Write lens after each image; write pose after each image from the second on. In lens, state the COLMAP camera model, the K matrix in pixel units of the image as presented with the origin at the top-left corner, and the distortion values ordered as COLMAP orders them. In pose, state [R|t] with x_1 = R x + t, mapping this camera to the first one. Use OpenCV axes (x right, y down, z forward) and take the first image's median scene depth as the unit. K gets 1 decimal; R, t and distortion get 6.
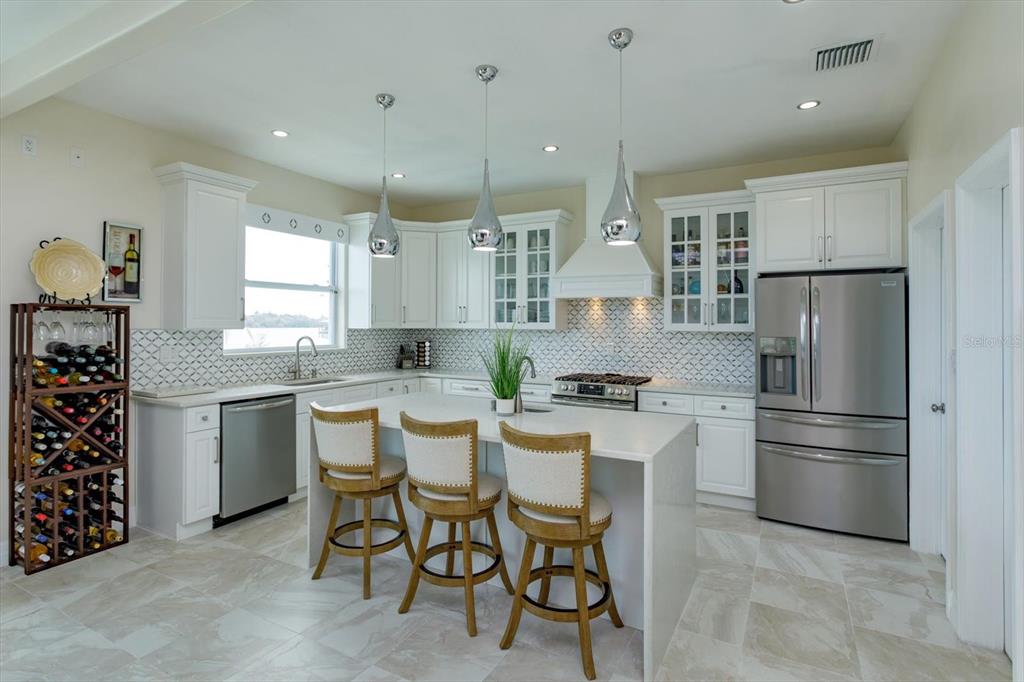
lens RADIAL K [[516.1, 0, 513.2], [0, 516.1, 320.3], [0, 0, 1]] dist [-0.014796, 0.001835]
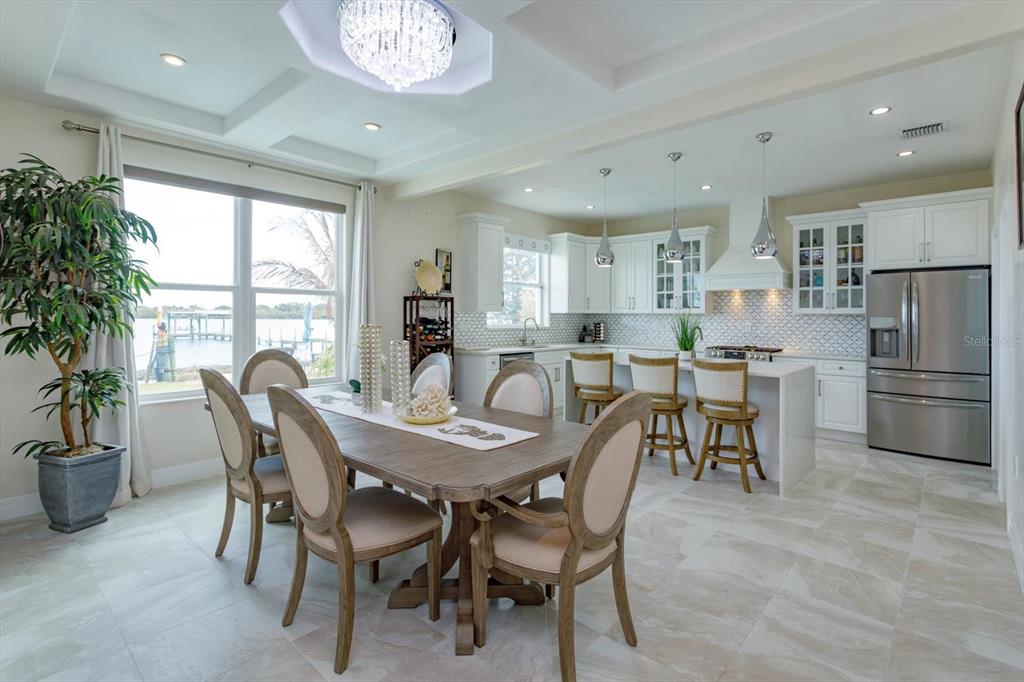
lens RADIAL K [[489.7, 0, 506.1], [0, 489.7, 314.4], [0, 0, 1]] dist [0.000563, -0.000136]
pose [[0.969467, 0.001507, -0.245216, -0.127078], [-0.000890, 0.999996, 0.002628, 0.020235], [0.245219, -0.002330, 0.969465, -0.447673]]
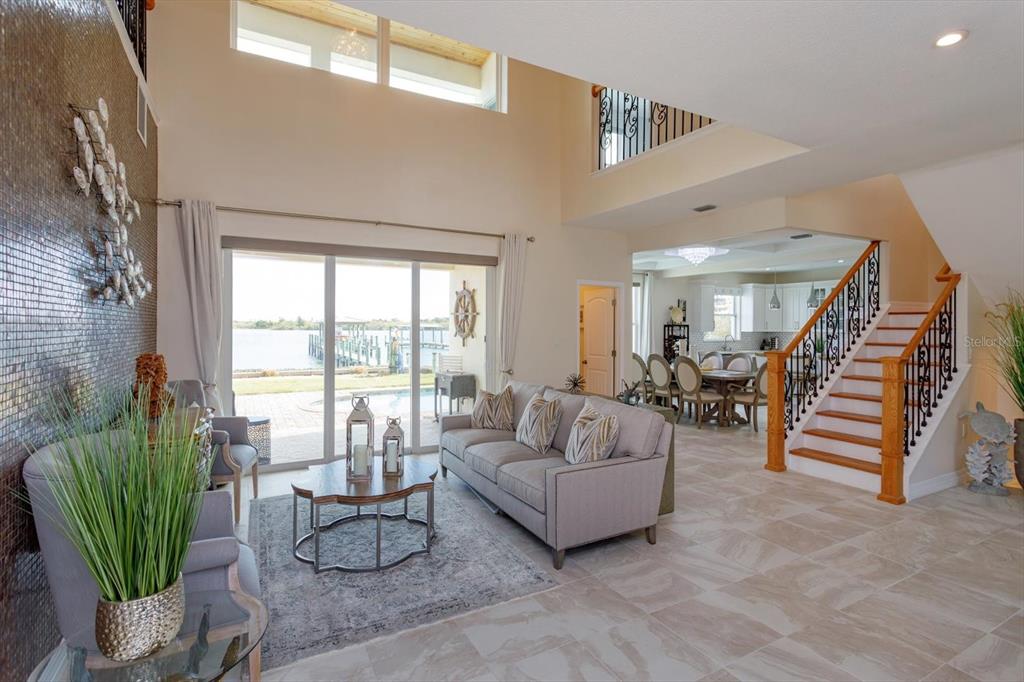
lens RADIAL K [[489.7, 0, 514.2], [0, 489.7, 327.7], [0, 0, 1]] dist [0.000563, -0.000136]
pose [[0.841553, 0.001394, -0.540173, 0.024994], [0.002349, 0.999978, 0.006240, -0.023044], [0.540170, -0.006520, 0.841531, -1.819648]]
